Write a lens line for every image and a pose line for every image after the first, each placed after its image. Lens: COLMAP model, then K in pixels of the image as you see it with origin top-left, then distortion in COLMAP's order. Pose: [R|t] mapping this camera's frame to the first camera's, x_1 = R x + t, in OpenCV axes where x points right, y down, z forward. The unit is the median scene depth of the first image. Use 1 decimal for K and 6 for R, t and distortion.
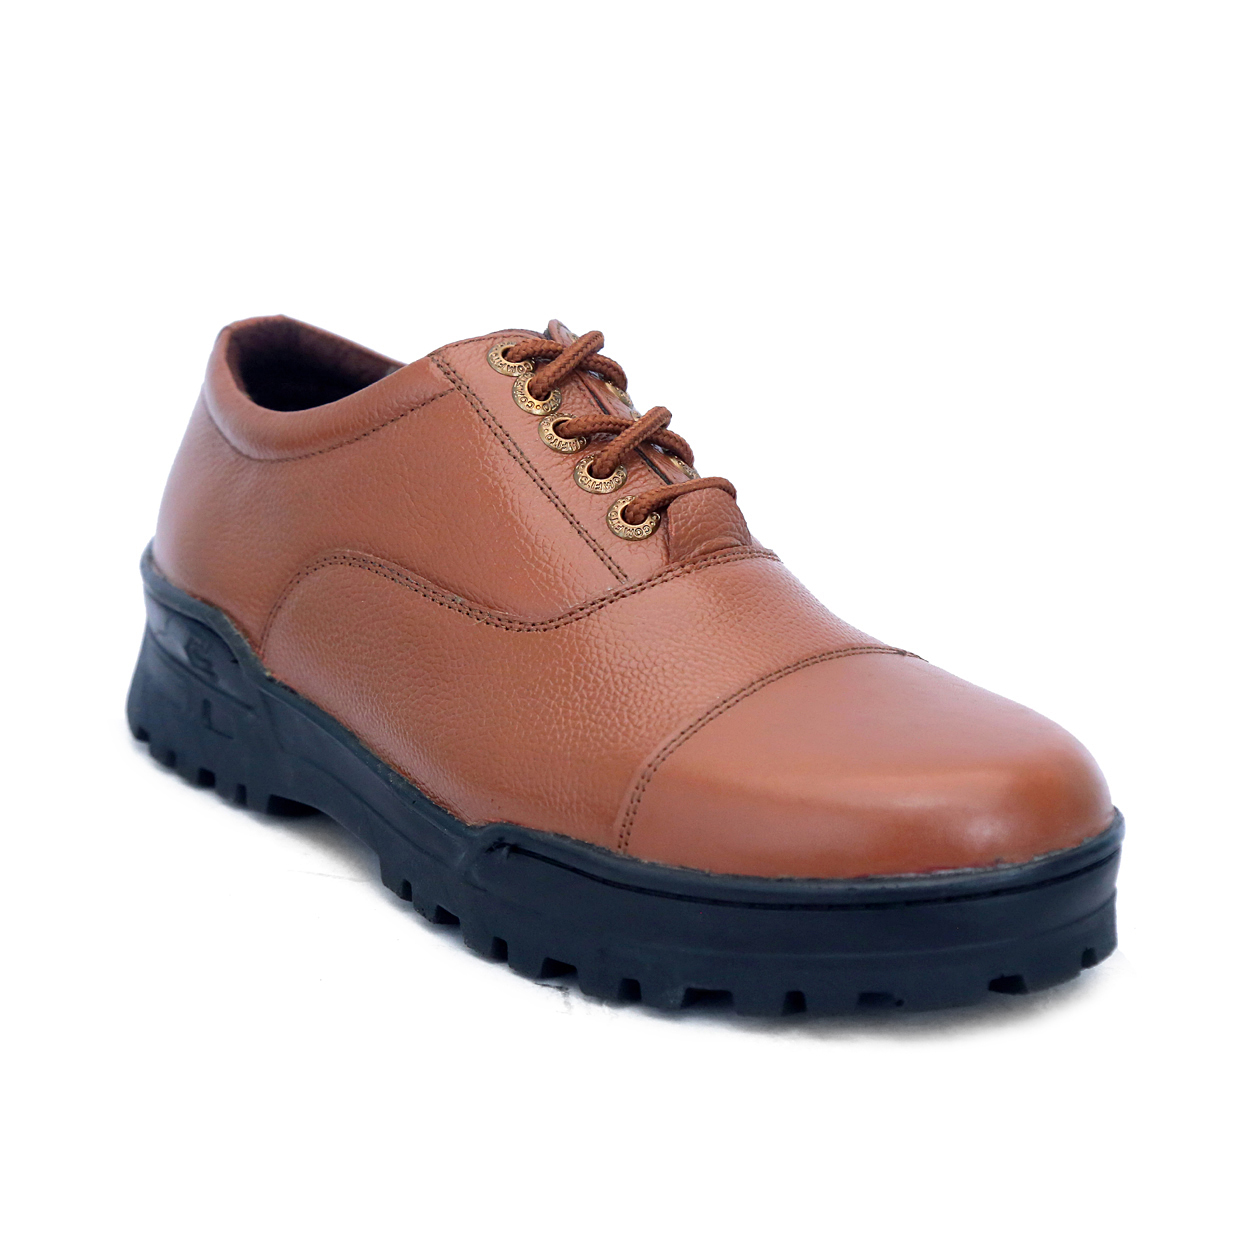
lens RADIAL K [[2274.5, 0, 625.0], [0, 2274.5, 625.0], [0, 0, 1]] dist [0.053658, -0.070103]
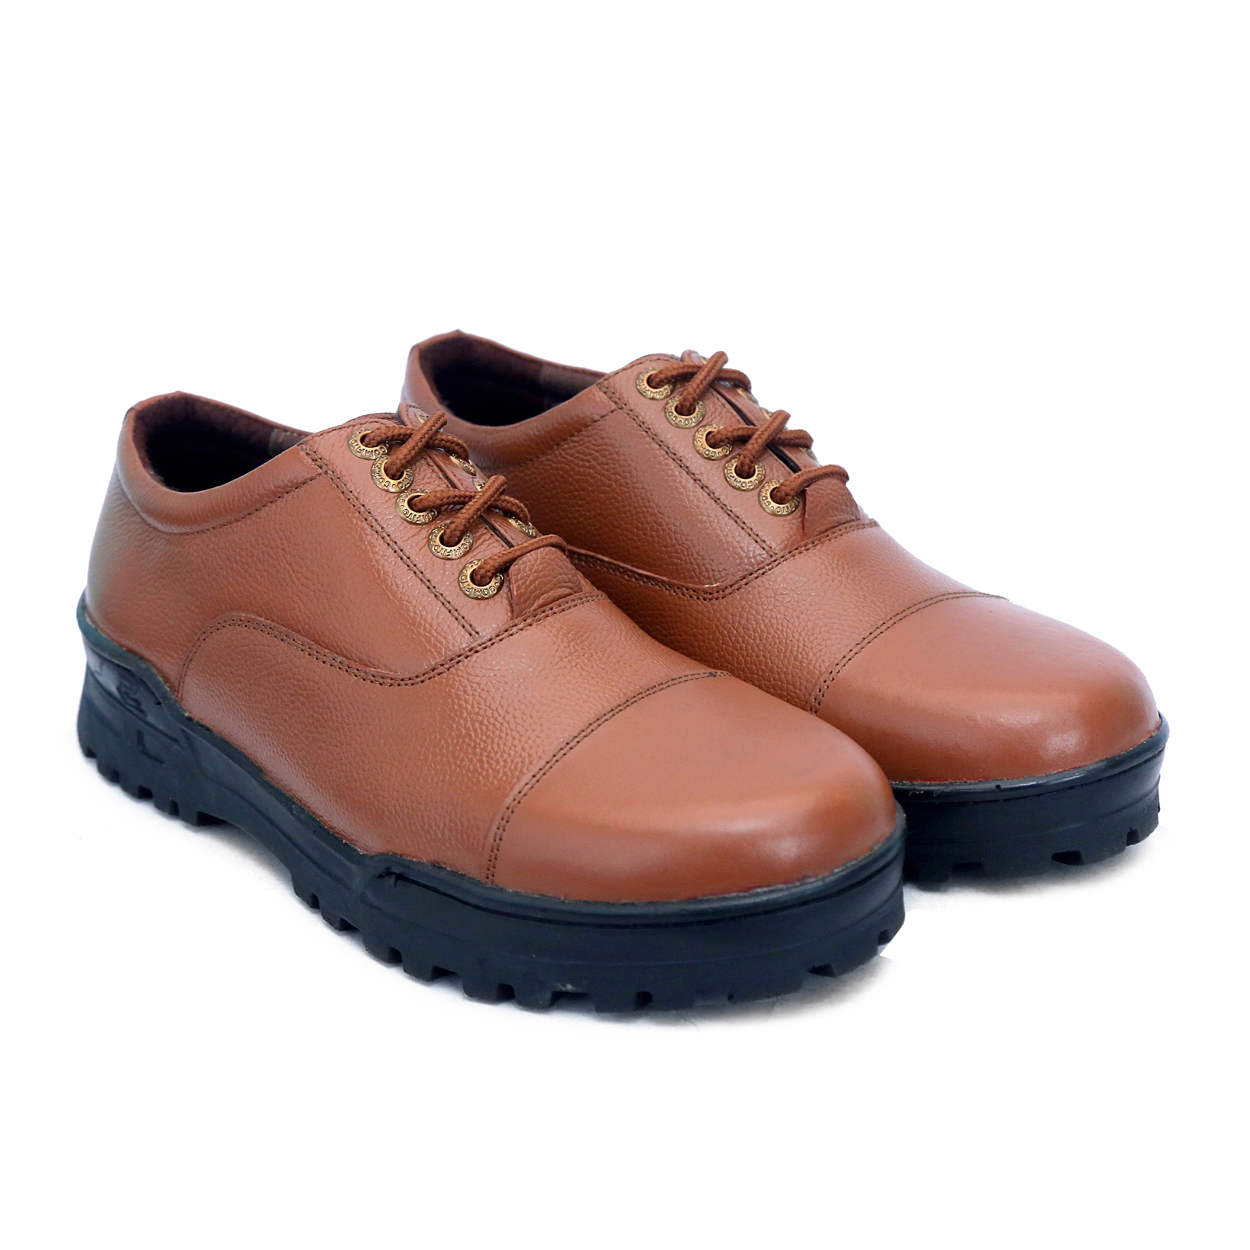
lens RADIAL K [[1751.6, 0, 625.0], [0, 1751.6, 625.0], [0, 0, 1]] dist [-0.002909, 0.031637]
pose [[0.994945, -0.075689, 0.066005, 0.016469], [0.071509, 0.995414, 0.063544, -0.076438], [-0.070511, -0.058502, 0.995794, 0.085117]]
